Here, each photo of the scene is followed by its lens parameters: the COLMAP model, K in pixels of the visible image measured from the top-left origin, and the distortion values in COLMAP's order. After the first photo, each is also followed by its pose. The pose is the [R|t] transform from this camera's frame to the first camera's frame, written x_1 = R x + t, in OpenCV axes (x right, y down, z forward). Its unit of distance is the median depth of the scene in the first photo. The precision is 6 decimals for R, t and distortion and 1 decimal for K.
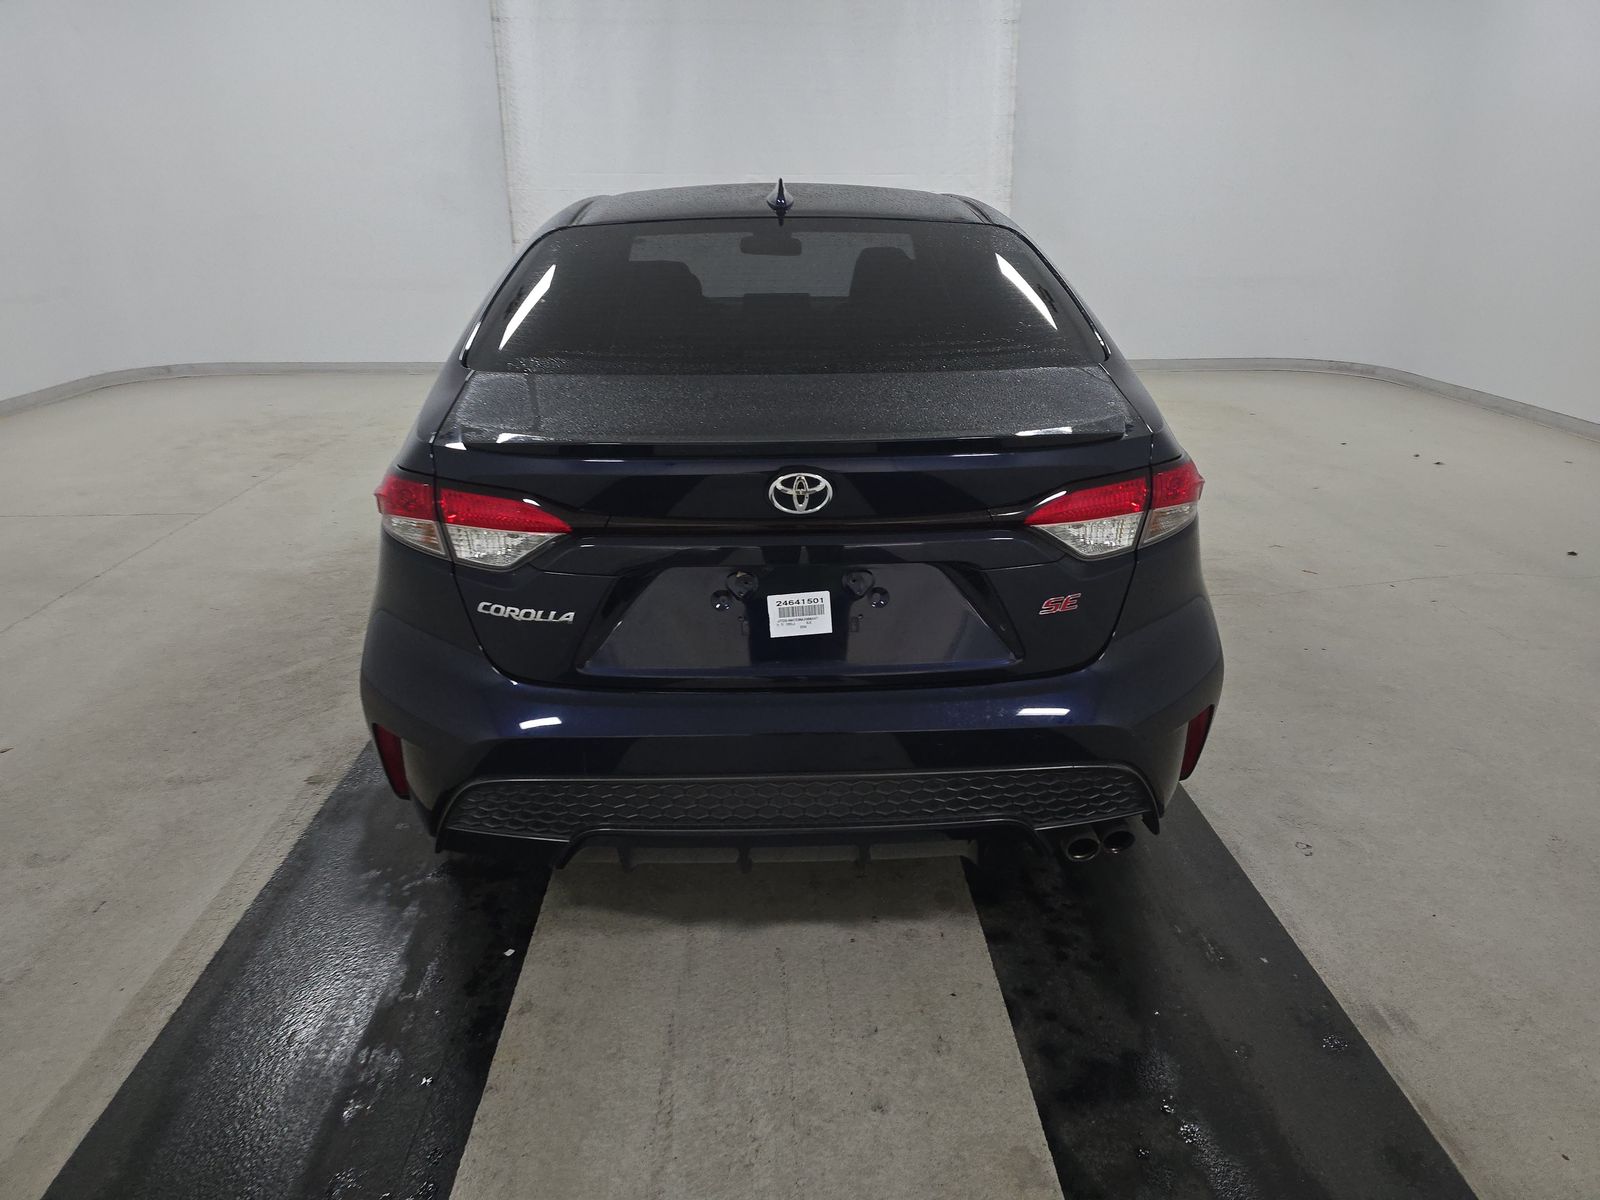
lens RADIAL K [[1081.1, 0, 804.3], [0, 1081.1, 606.2], [0, 0, 1]] dist [0.040124, -0.041909]
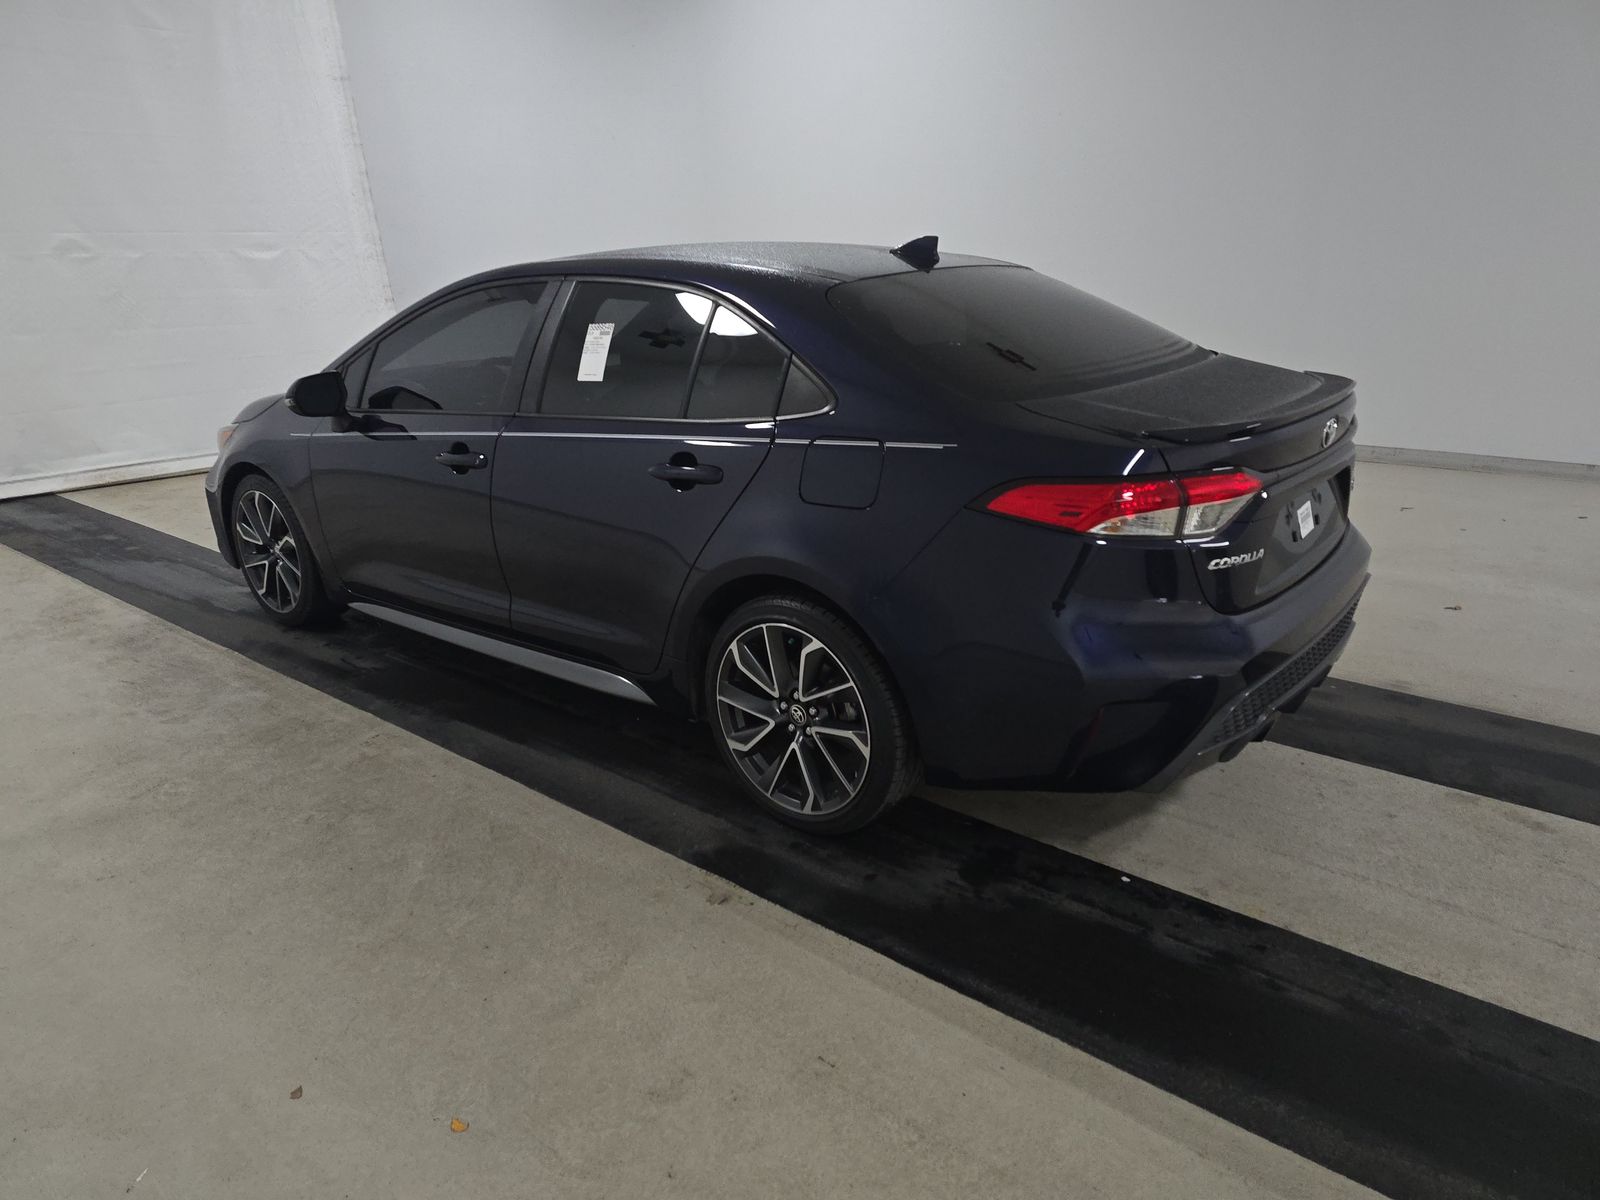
lens RADIAL K [[1081.1, 0, 804.3], [0, 1081.1, 606.2], [0, 0, 1]] dist [0.040124, -0.041909]
pose [[0.659449, -0.253389, 0.707758, -1.341685], [0.285947, 0.955261, 0.075569, -0.163394], [-0.695242, 0.152547, 0.702402, 0.392779]]
